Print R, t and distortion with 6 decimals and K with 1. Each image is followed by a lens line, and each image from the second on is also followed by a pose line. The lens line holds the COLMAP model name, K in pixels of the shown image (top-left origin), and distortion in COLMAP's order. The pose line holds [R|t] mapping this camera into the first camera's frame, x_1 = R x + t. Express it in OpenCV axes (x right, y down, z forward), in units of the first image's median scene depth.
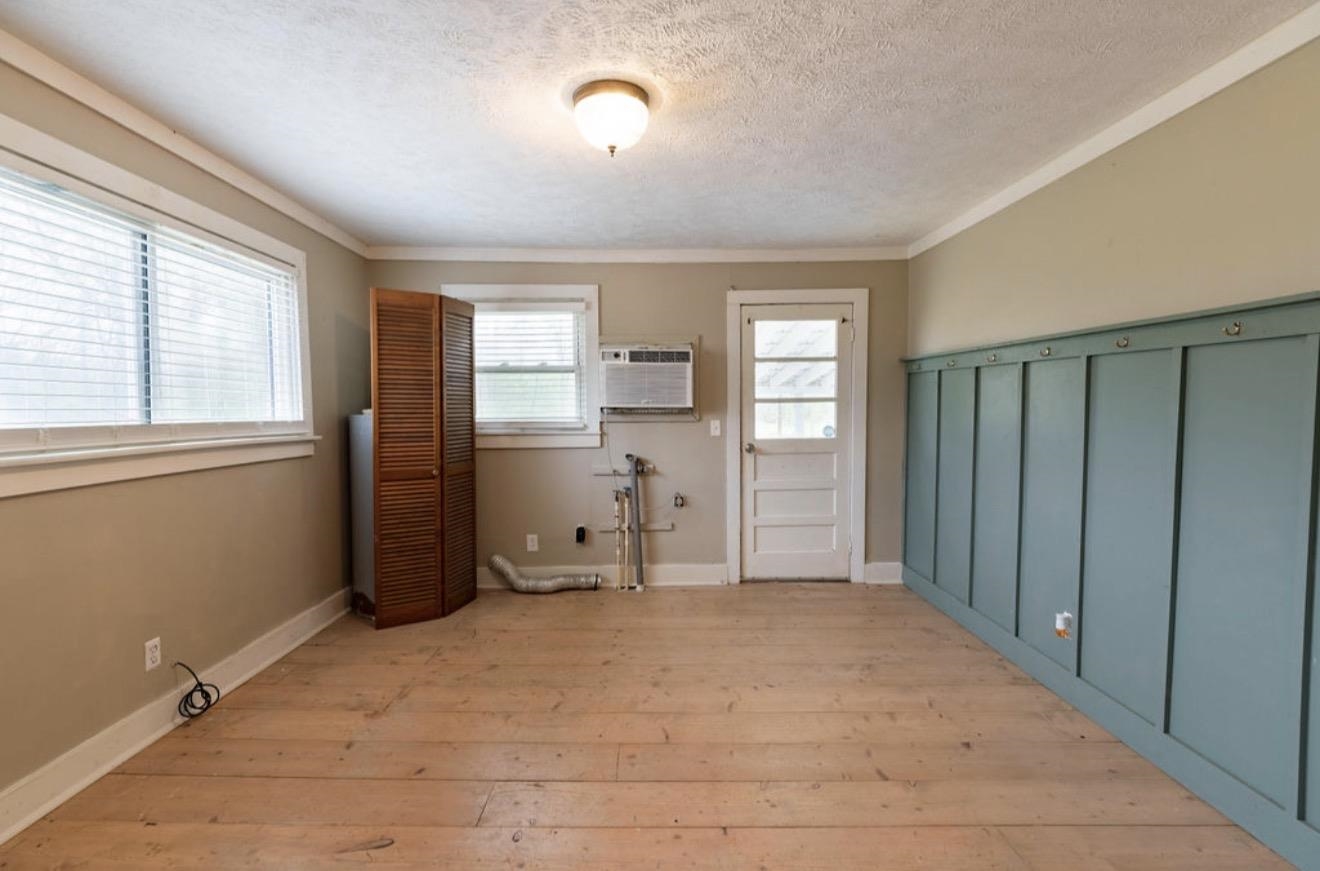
lens RADIAL K [[598.9, 0, 660.2], [0, 598.9, 436.8], [0, 0, 1]] dist [0.003966, 0.000239]
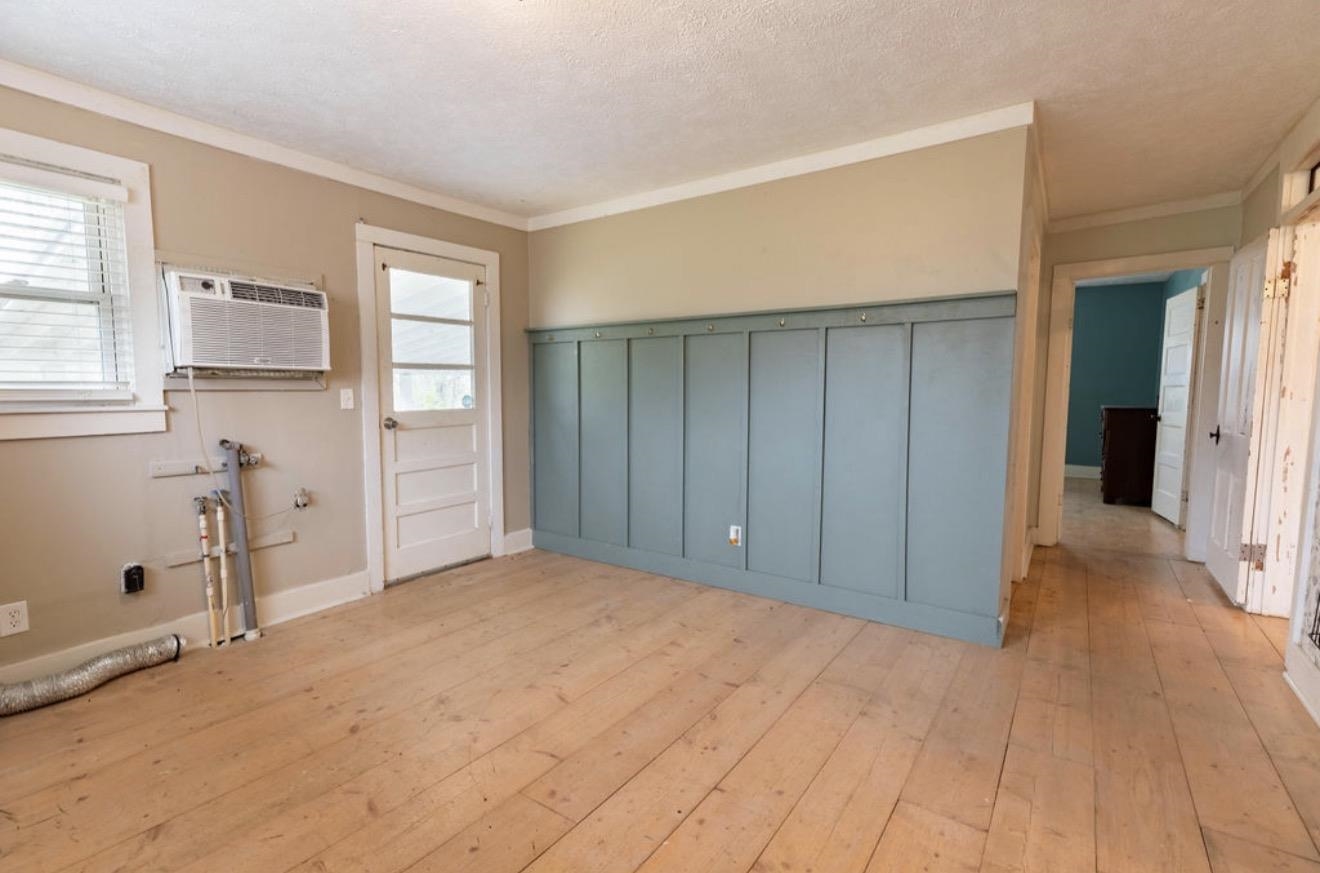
lens RADIAL K [[598.9, 0, 664.0], [0, 598.9, 436.3], [0, 0, 1]] dist [0.003966, 0.000239]
pose [[0.588588, -0.062131, 0.806042, -0.299231], [0.047146, 0.997983, 0.042500, 0.020291], [-0.807057, 0.012987, 0.590330, 0.216678]]
